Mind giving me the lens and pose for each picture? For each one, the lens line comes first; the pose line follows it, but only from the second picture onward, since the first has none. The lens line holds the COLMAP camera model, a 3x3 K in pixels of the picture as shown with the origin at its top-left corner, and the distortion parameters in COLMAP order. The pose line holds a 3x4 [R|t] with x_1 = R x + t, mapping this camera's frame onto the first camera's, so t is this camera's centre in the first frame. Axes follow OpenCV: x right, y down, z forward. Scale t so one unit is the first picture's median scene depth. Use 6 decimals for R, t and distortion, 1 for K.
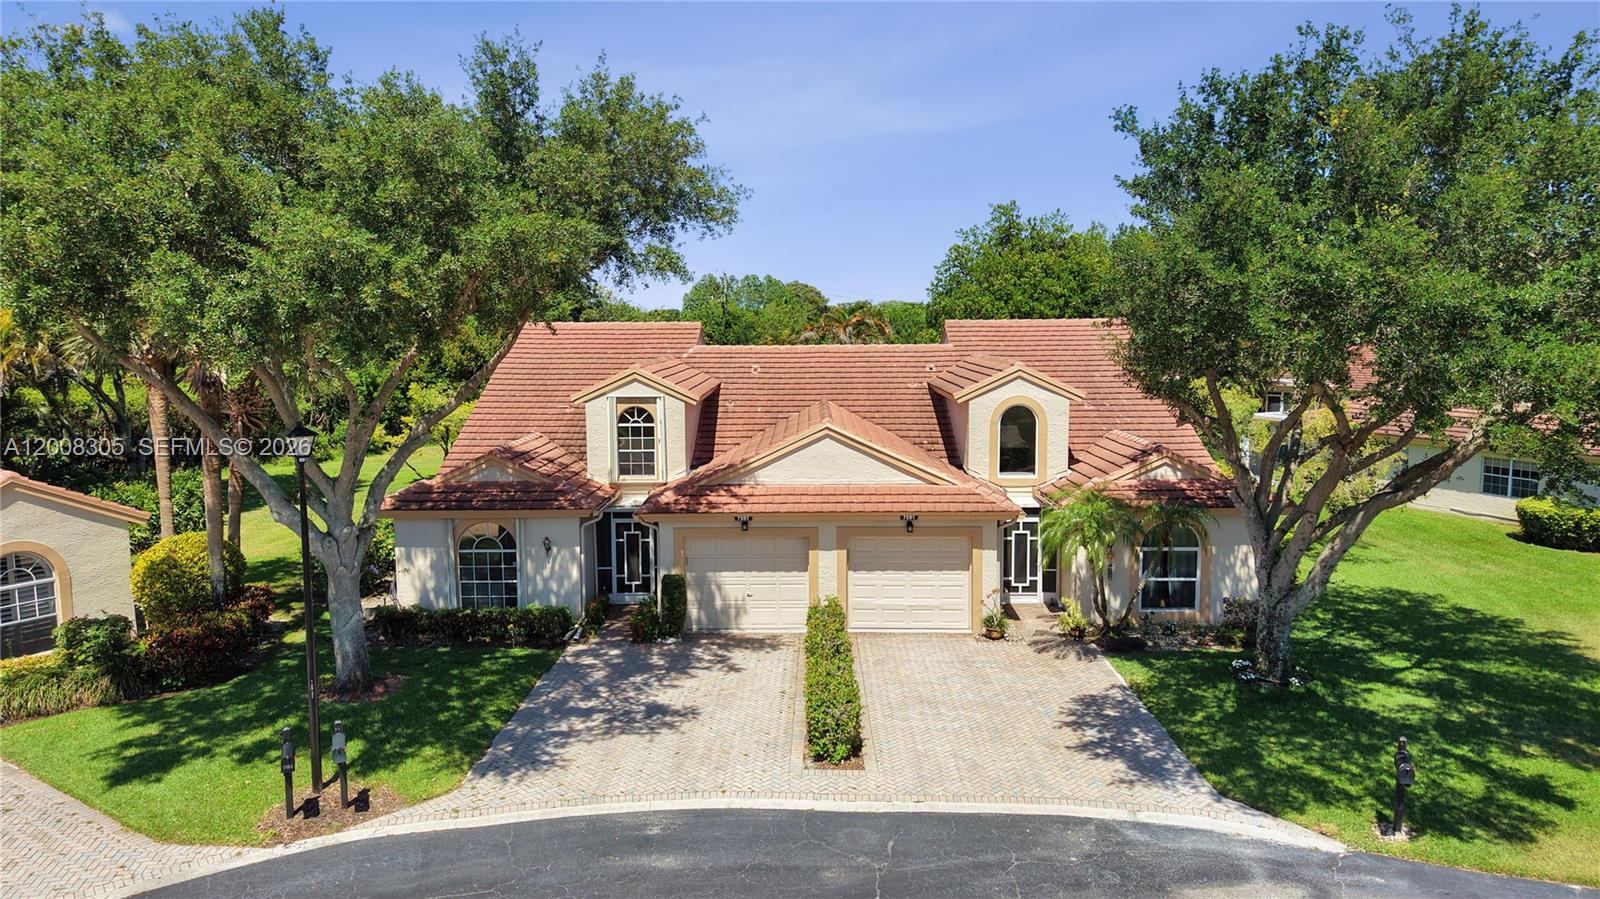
lens RADIAL K [[1036.1, 0, 789.1], [0, 1036.1, 455.3], [0, 0, 1]] dist [0.039002, -0.061026]
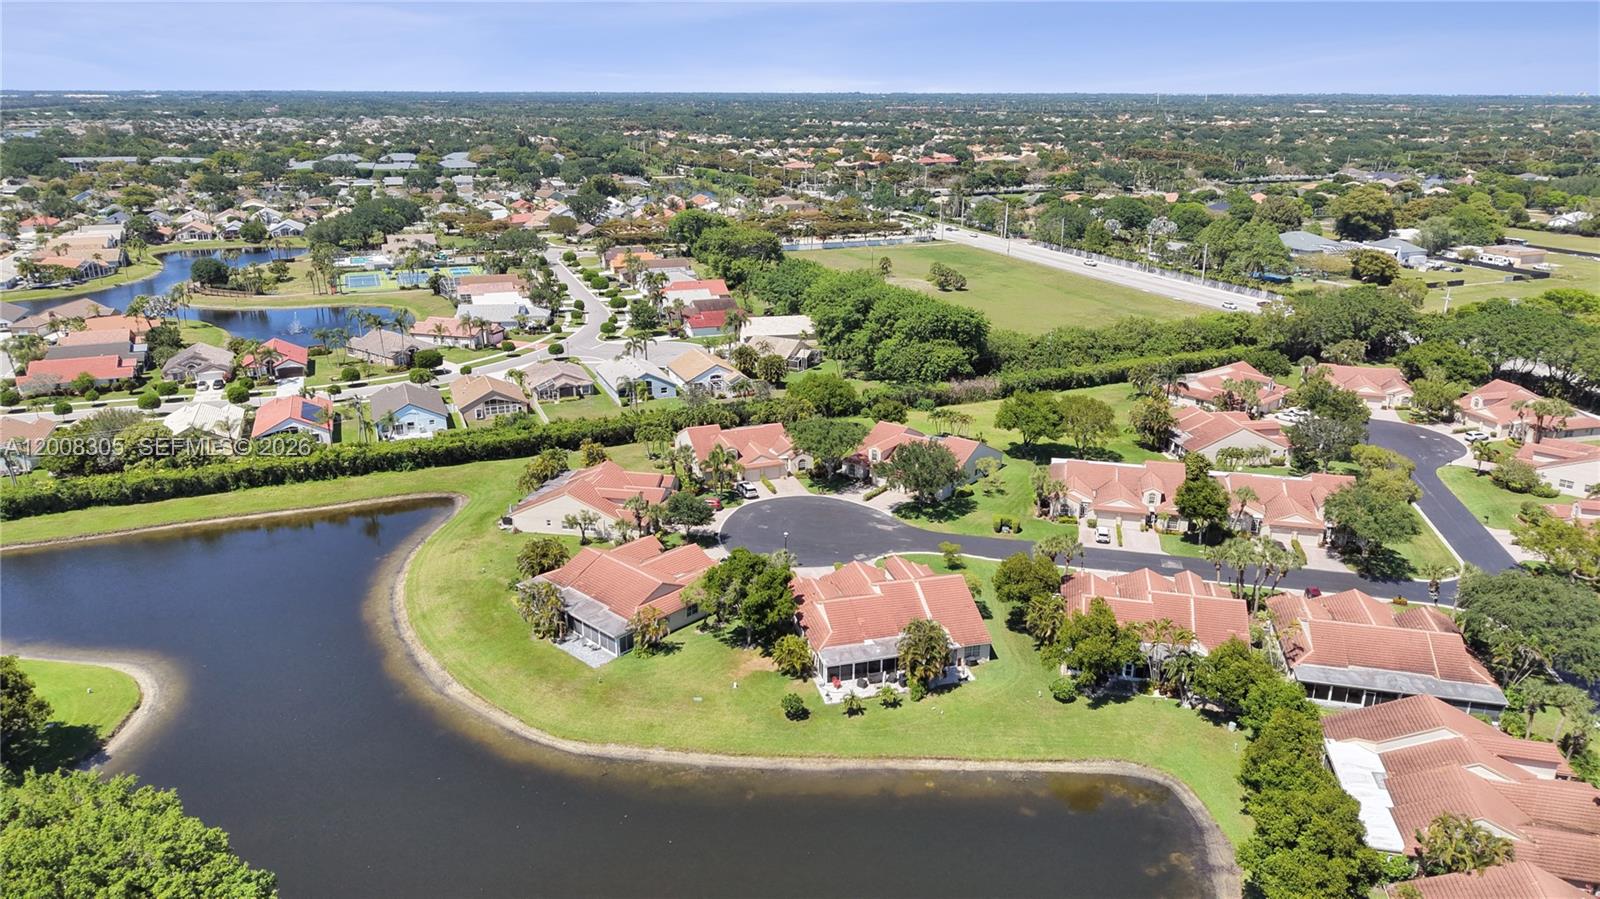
lens RADIAL K [[1036.1, 0, 789.1], [0, 1036.1, 455.3], [0, 0, 1]] dist [0.039002, -0.061026]
pose [[0.790080, 0.197766, -0.580226, 4.801659], [-0.063245, 0.967776, 0.243740, -2.337166], [0.609732, -0.155878, 0.777129, -6.637911]]
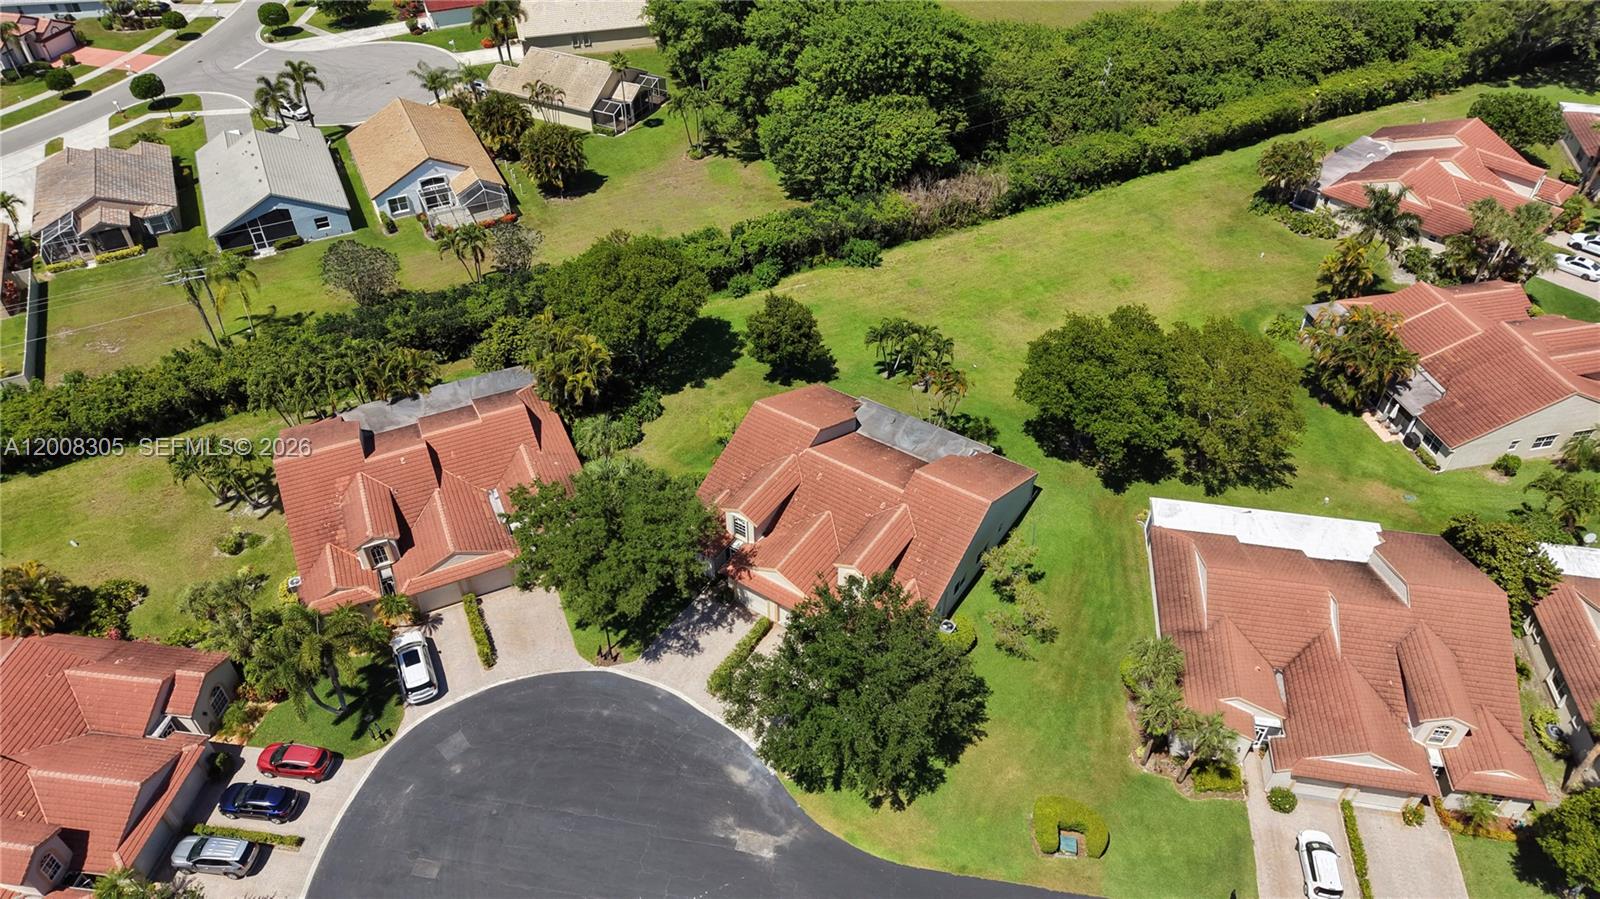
lens RADIAL K [[1036.1, 0, 789.1], [0, 1036.1, 455.3], [0, 0, 1]] dist [0.039002, -0.061026]
pose [[0.832694, 0.374073, -0.408278, 1.486994], [-0.062984, 0.796516, 0.601328, -2.682967], [0.550140, -0.475007, 0.686815, -1.109140]]
